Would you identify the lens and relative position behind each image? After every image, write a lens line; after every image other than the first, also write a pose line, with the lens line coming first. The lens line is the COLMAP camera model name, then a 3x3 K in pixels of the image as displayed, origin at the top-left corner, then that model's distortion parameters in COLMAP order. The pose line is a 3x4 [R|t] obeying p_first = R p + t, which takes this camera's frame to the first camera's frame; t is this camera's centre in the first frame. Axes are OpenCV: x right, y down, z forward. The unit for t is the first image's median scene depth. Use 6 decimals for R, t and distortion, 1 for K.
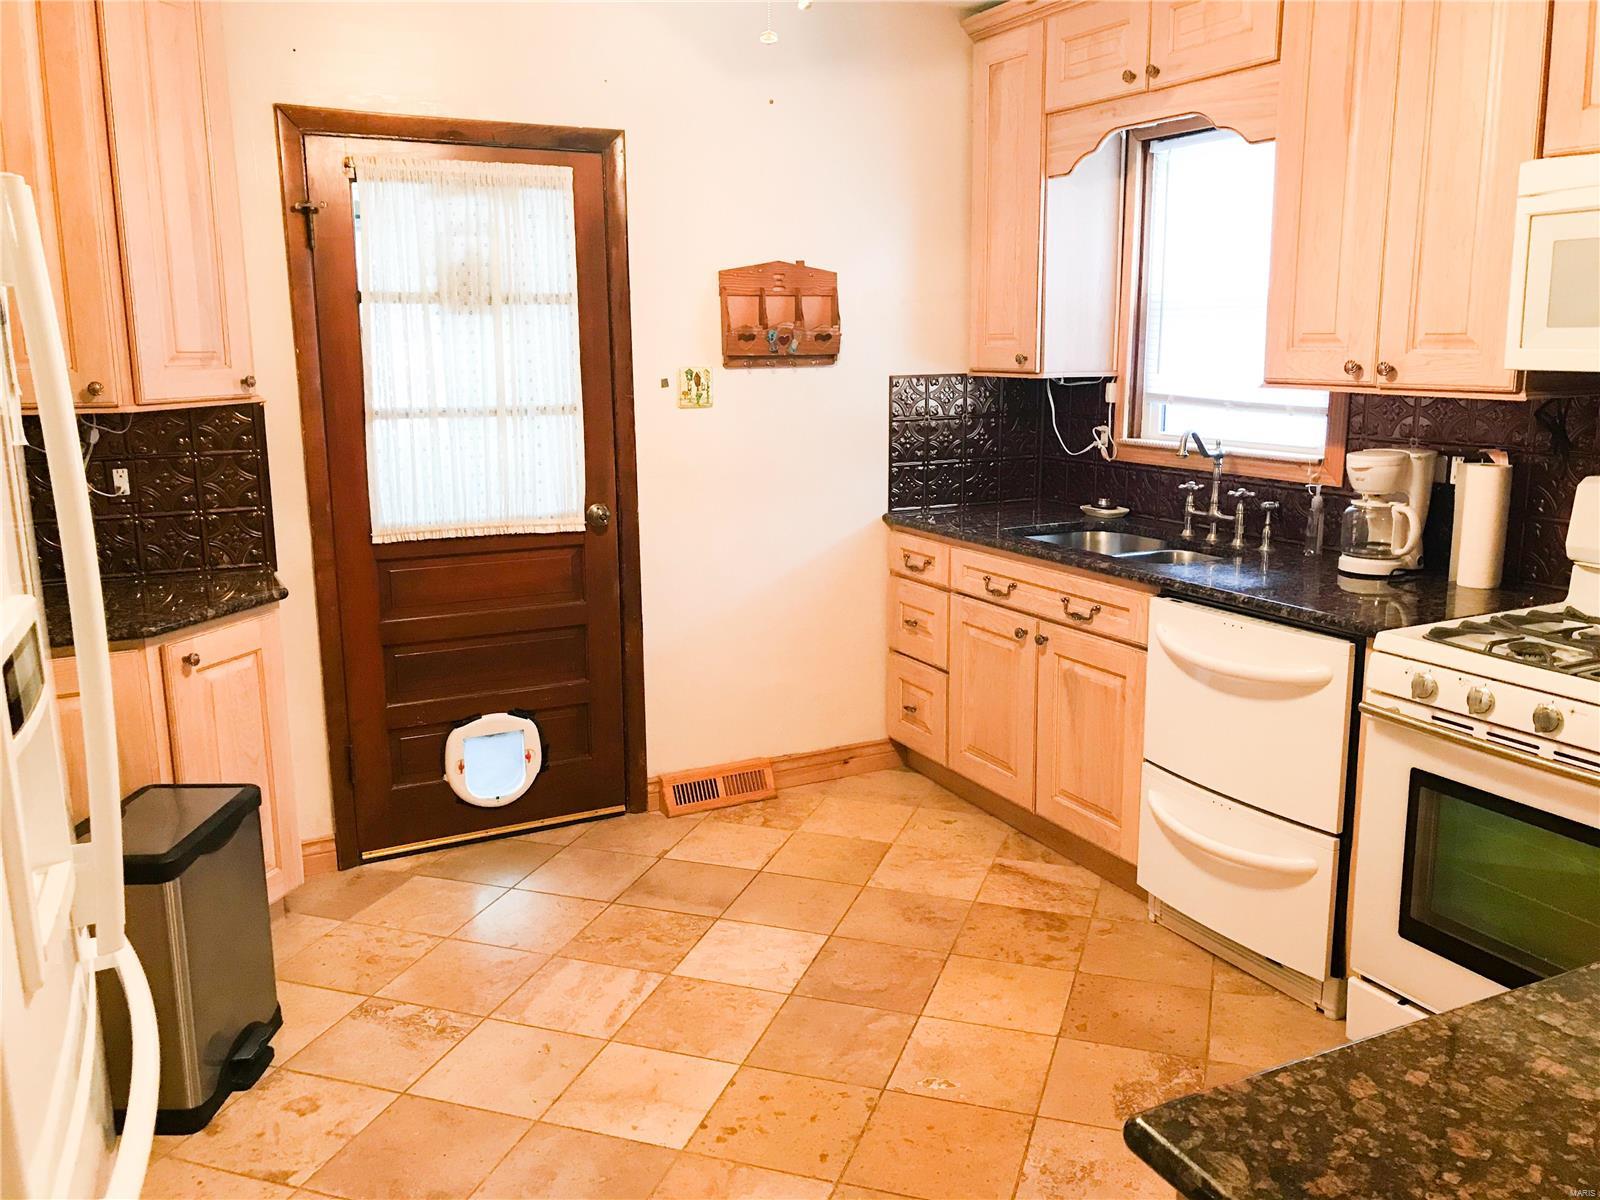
lens RADIAL K [[1300.4, 0, 792.8], [0, 1300.4, 600.1], [0, 0, 1]] dist [-0.008388, 0.013678]
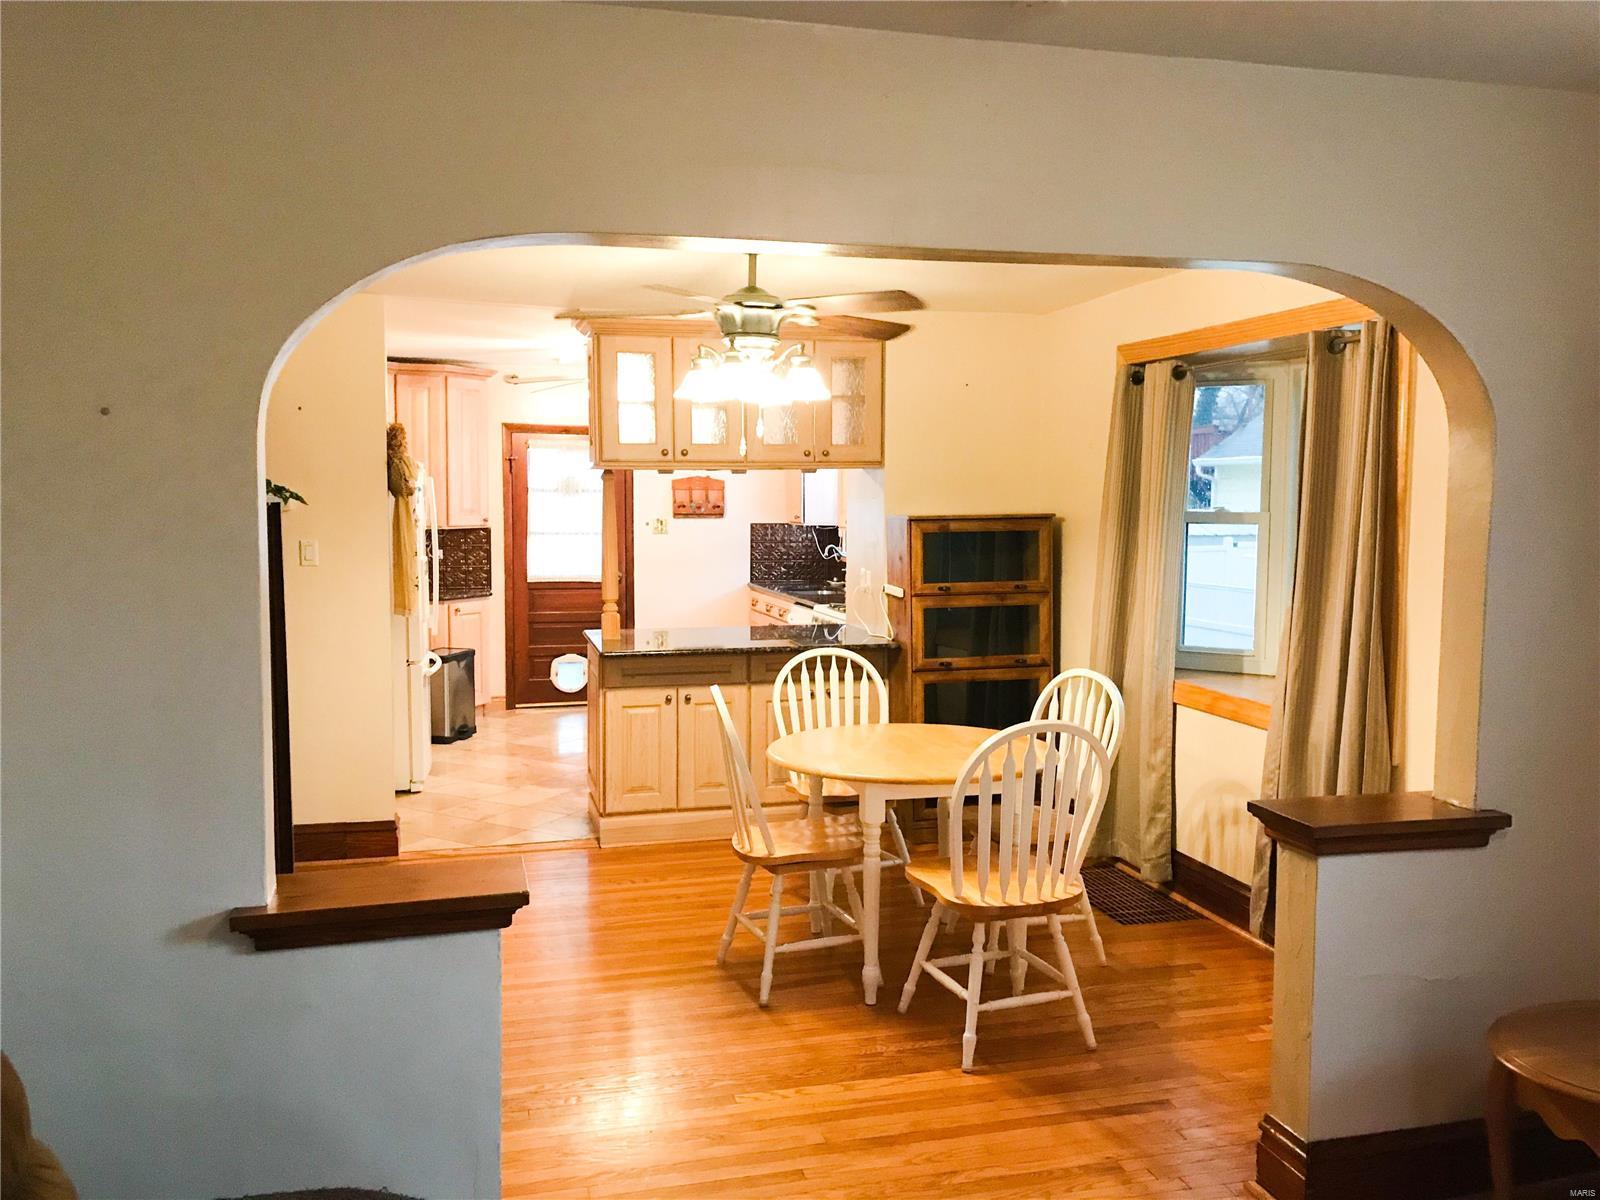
lens RADIAL K [[1300.4, 0, 803.1], [0, 1300.4, 600.9], [0, 0, 1]] dist [-0.008388, 0.013678]
pose [[0.981330, 0.029008, -0.190131, 0.674218], [-0.051445, 0.992130, -0.114158, 0.247209], [0.185324, 0.121808, 0.975099, -1.352279]]
